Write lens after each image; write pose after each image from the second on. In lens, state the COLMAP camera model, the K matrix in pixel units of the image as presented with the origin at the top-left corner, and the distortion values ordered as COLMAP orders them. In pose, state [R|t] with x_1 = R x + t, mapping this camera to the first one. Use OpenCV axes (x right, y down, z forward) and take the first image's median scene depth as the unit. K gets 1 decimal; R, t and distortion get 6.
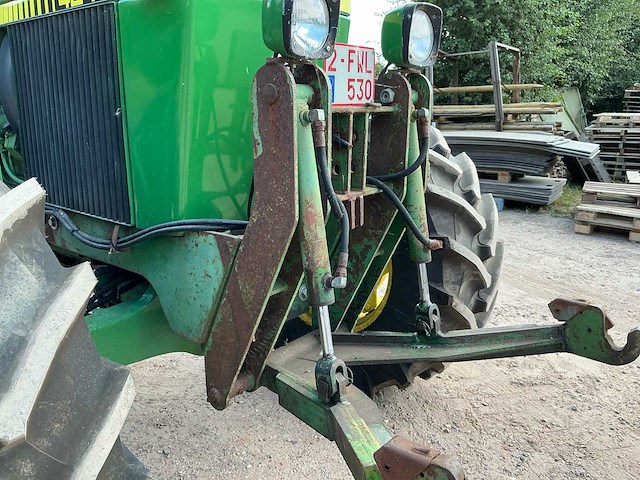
lens RADIAL K [[540.8, 0, 320.0], [0, 540.8, 240.0], [0, 0, 1]] dist [0.125936, -0.242486]
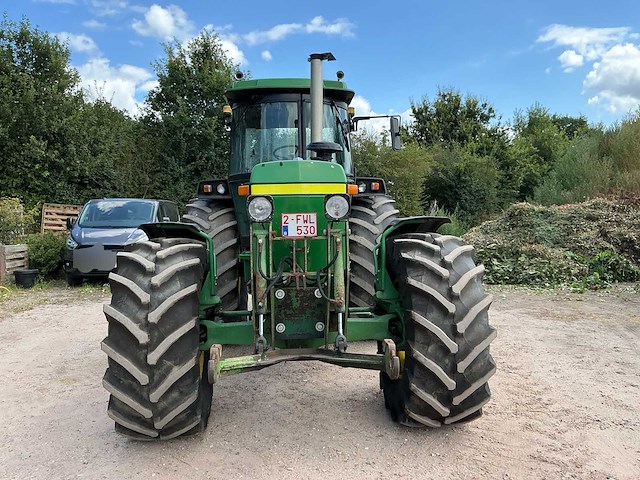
lens RADIAL K [[540.8, 0, 320.0], [0, 540.8, 240.0], [0, 0, 1]] dist [0.125936, -0.242486]
pose [[0.672141, 0.009439, -0.740363, 1.407420], [-0.160282, 0.978064, -0.133043, 0.045962], [0.722866, 0.208090, 0.658910, -0.354134]]
